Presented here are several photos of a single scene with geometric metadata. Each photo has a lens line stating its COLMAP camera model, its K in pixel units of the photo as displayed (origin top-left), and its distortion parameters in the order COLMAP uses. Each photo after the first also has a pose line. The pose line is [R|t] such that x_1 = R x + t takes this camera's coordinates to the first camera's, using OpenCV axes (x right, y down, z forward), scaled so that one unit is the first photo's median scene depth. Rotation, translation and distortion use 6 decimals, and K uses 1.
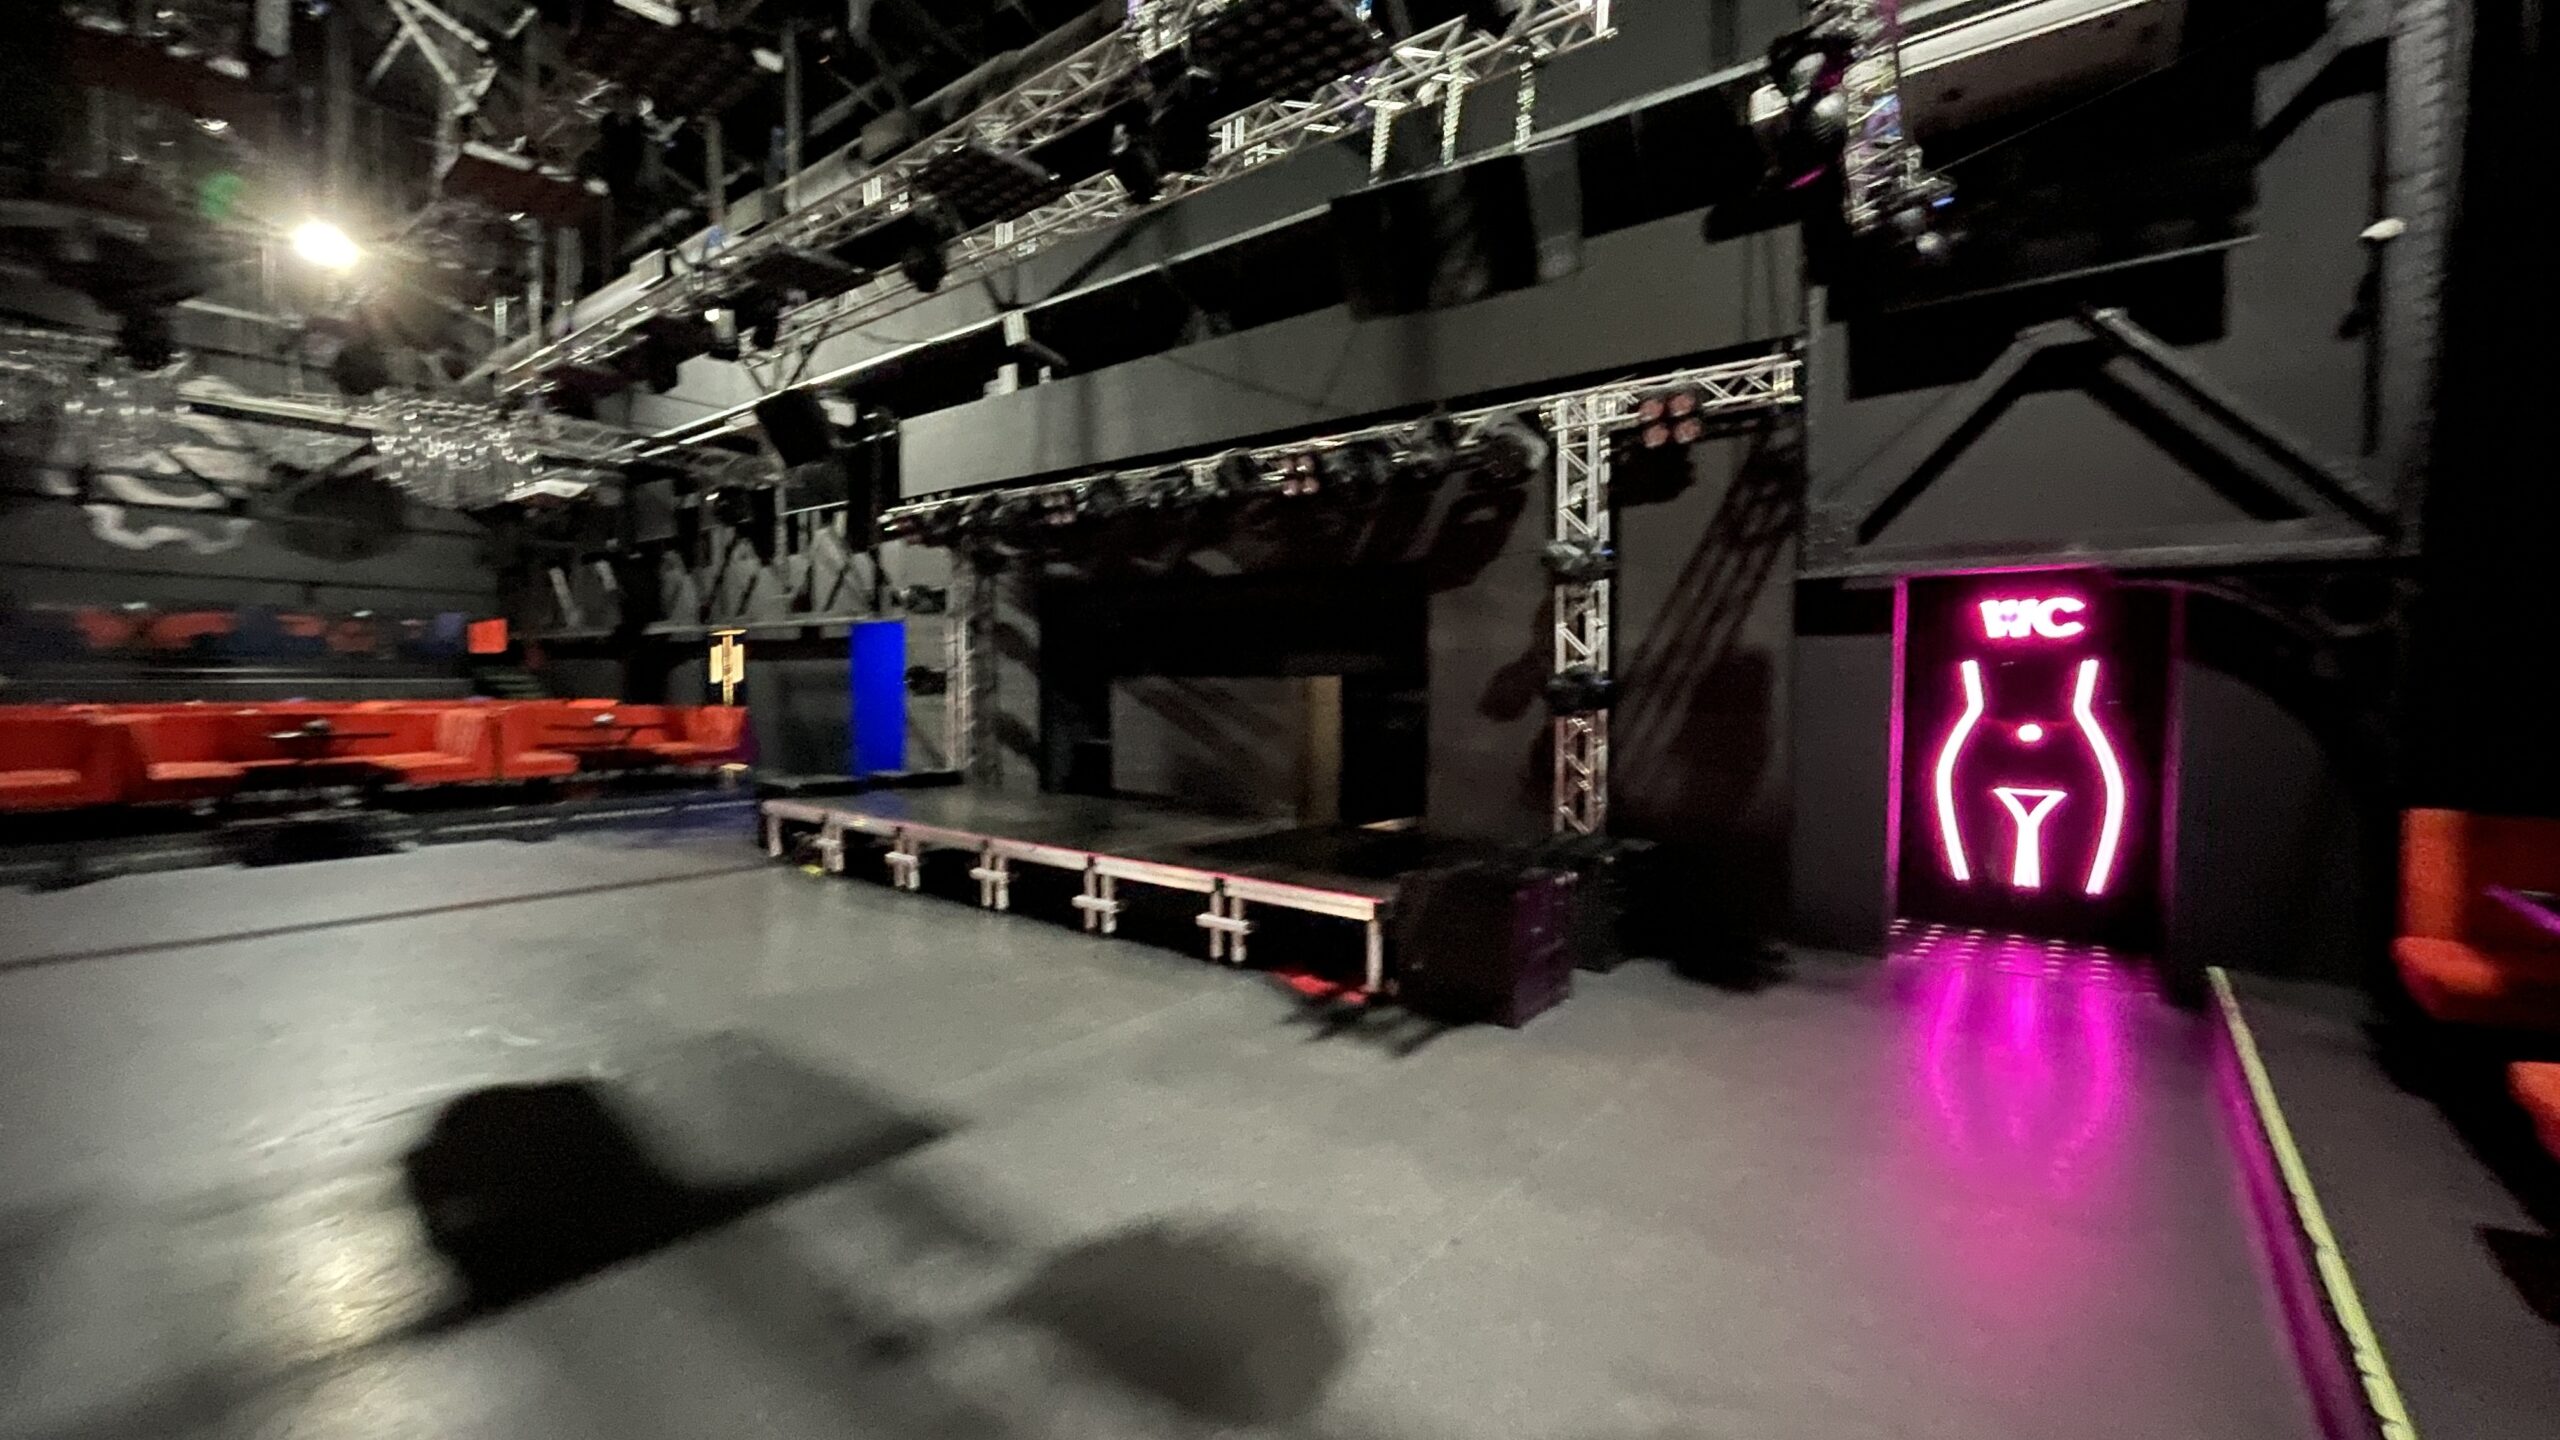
lens RADIAL K [[1034.1, 0, 1281.6], [0, 1034.1, 717.6], [0, 0, 1]] dist [-0.001548, 0.000160]
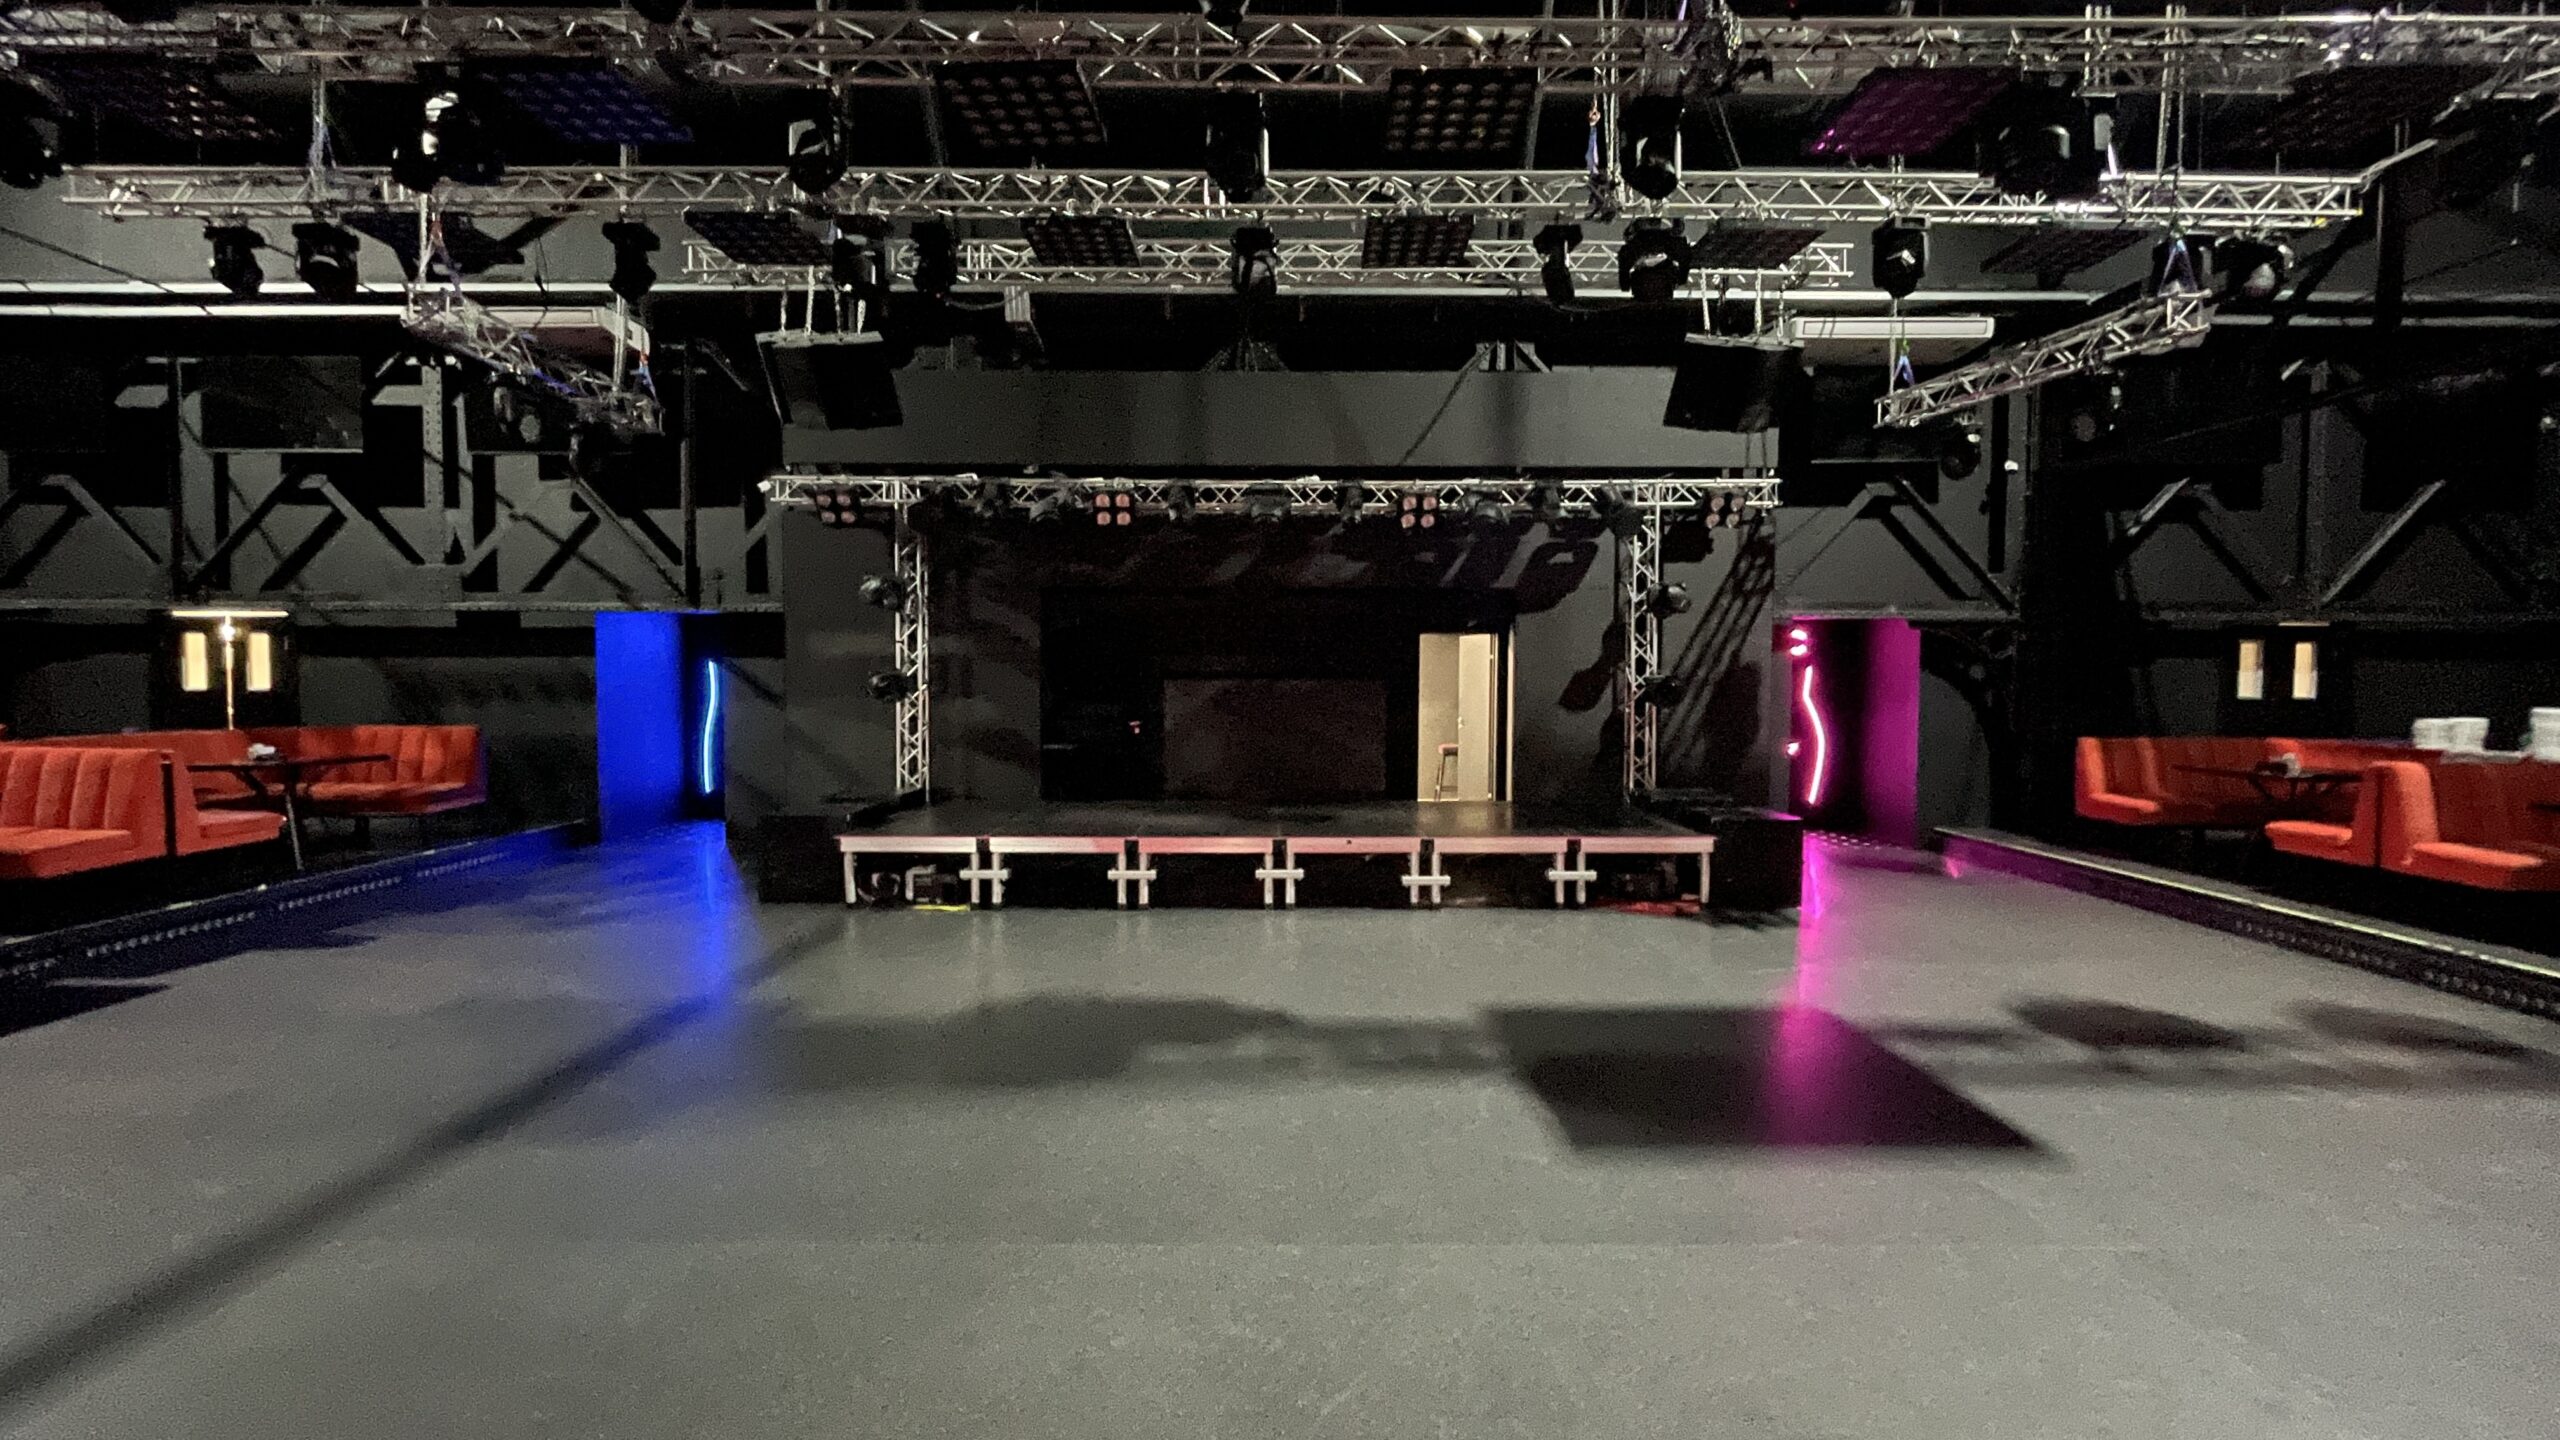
lens RADIAL K [[1034.1, 0, 1273.4], [0, 1034.1, 715.1], [0, 0, 1]] dist [-0.001548, 0.000160]
pose [[0.783326, -0.029052, 0.620932, -0.951359], [0.026524, 0.999560, 0.013306, -0.021330], [-0.621045, 0.006047, 0.783751, 0.187294]]
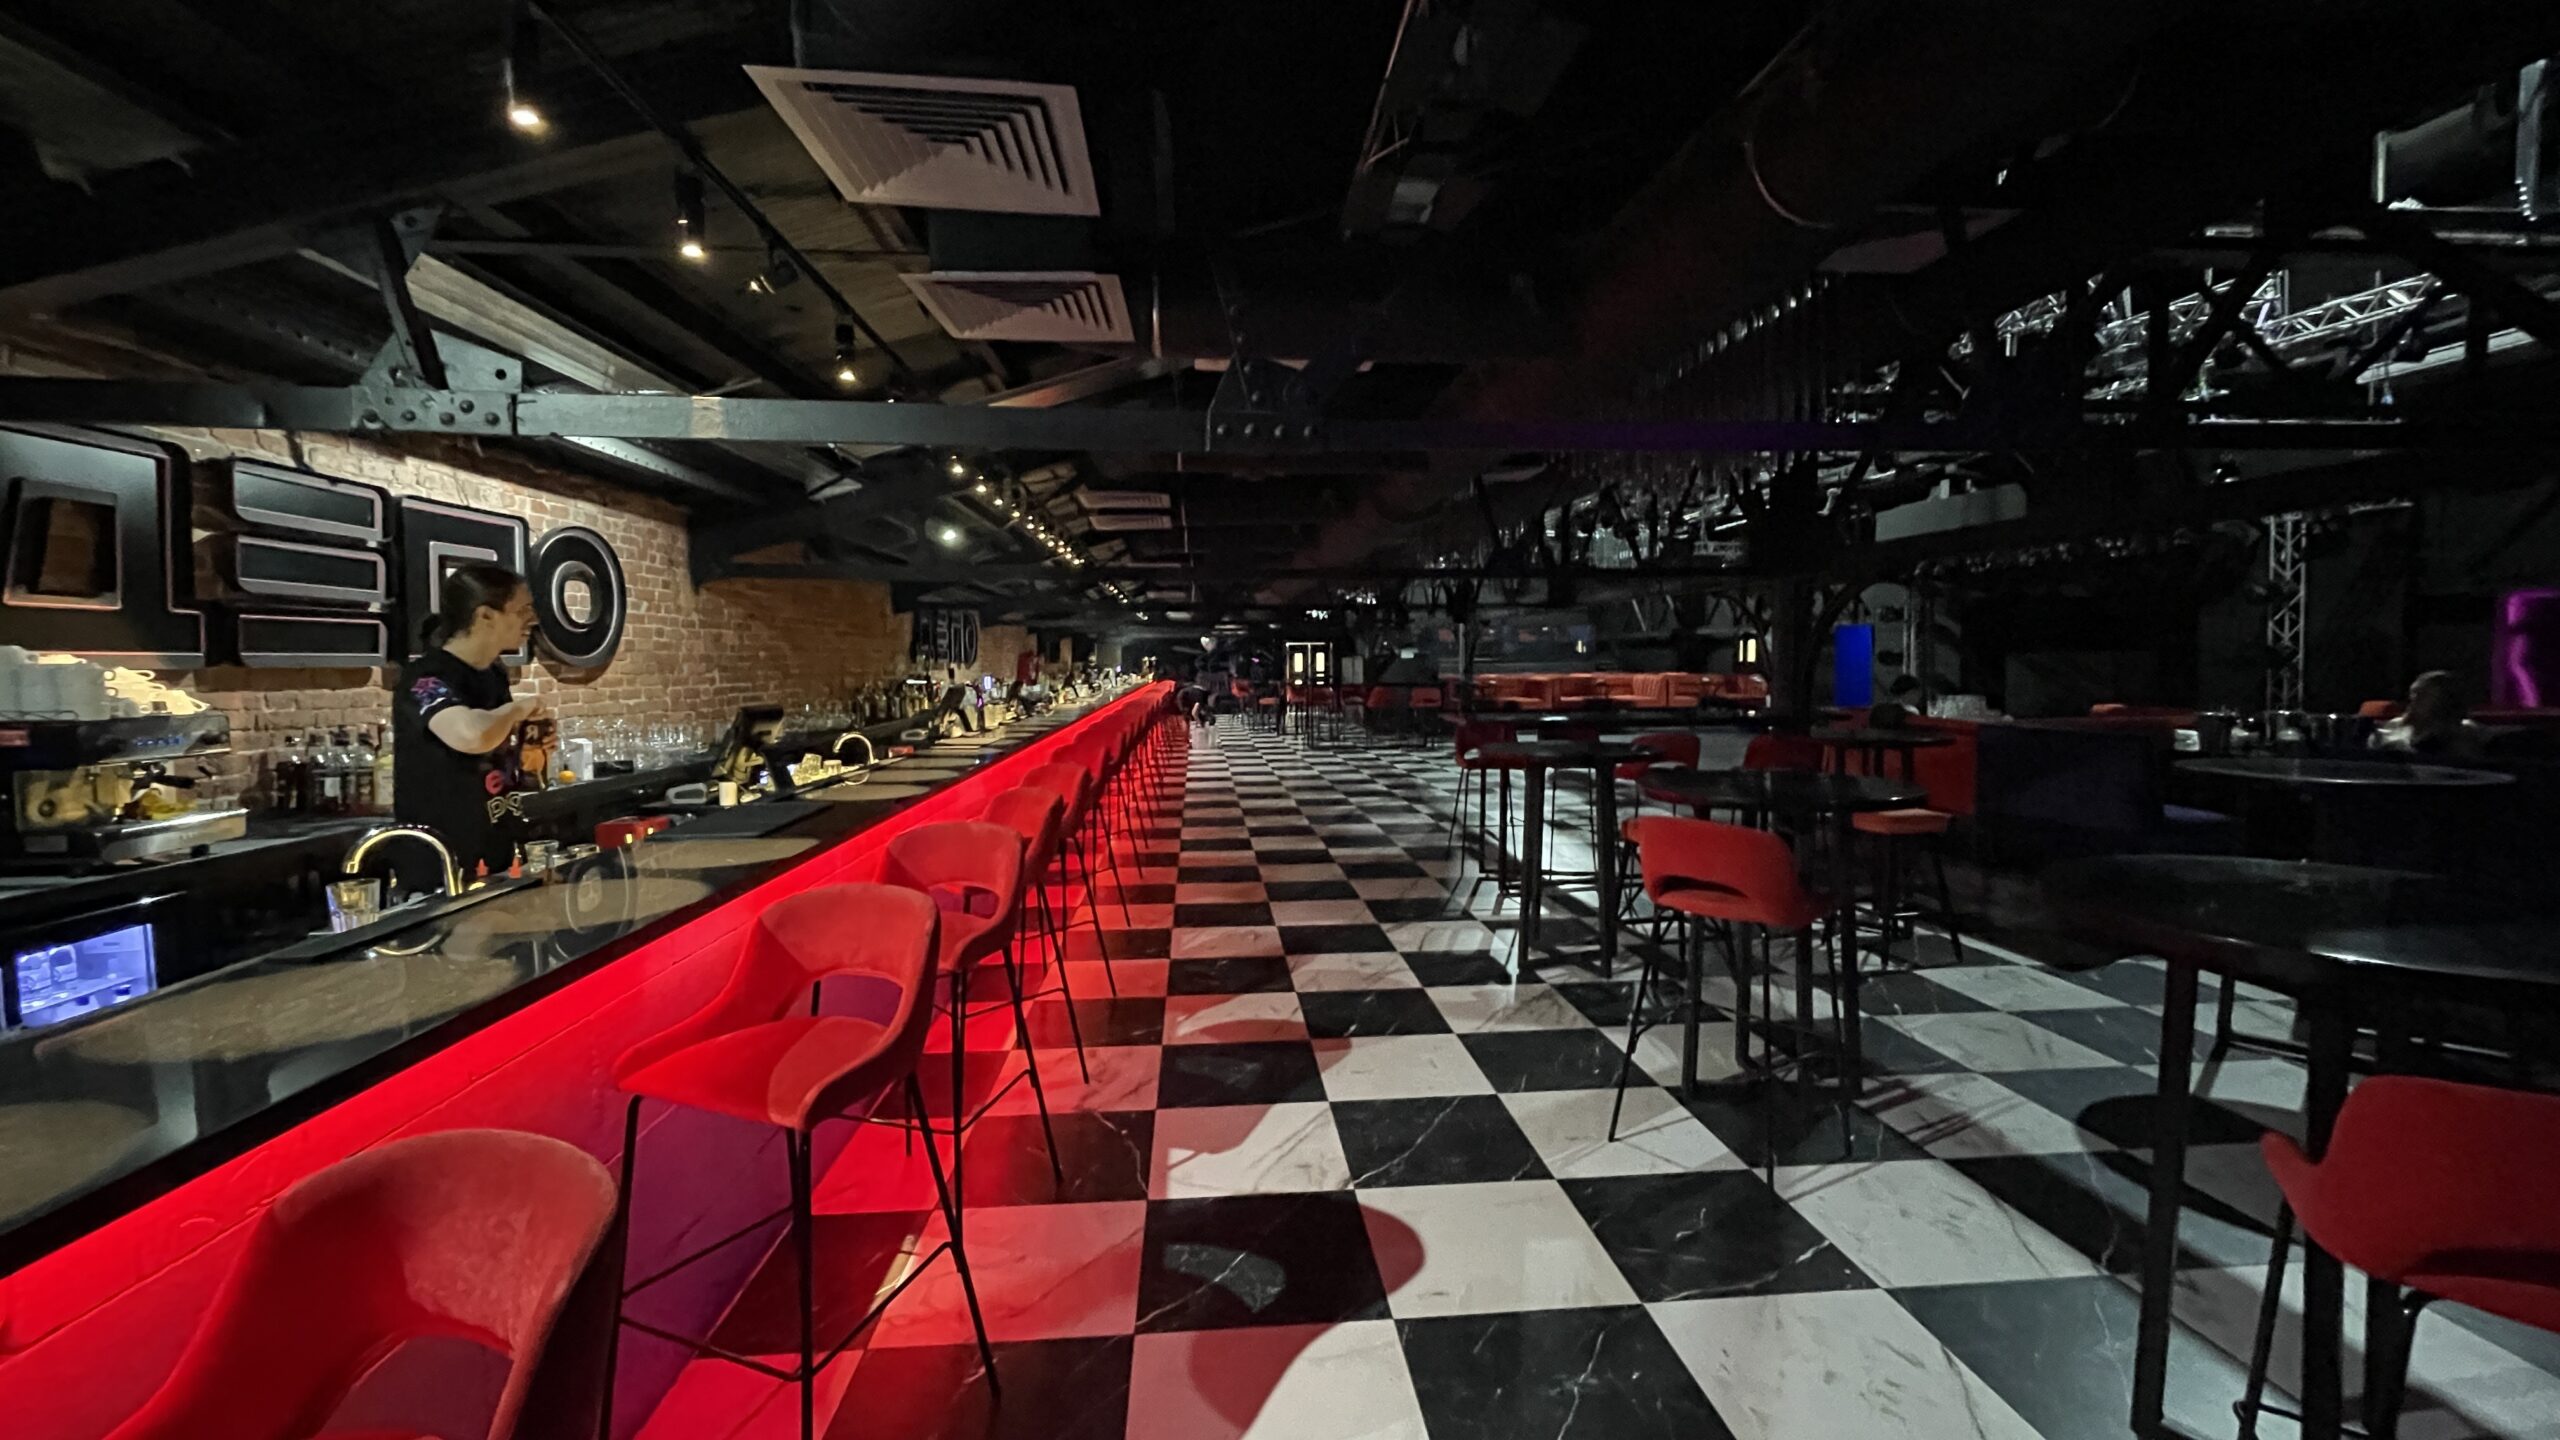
lens RADIAL K [[1034.1, 0, 1280.1], [0, 1034.1, 700.5], [0, 0, 1]] dist [-0.001548, 0.000160]
pose [[0.679361, 0.019043, -0.733557, 0.430483], [-0.022069, 0.999741, 0.005514, 0.086366], [0.733472, 0.012443, 0.679606, -1.667456]]
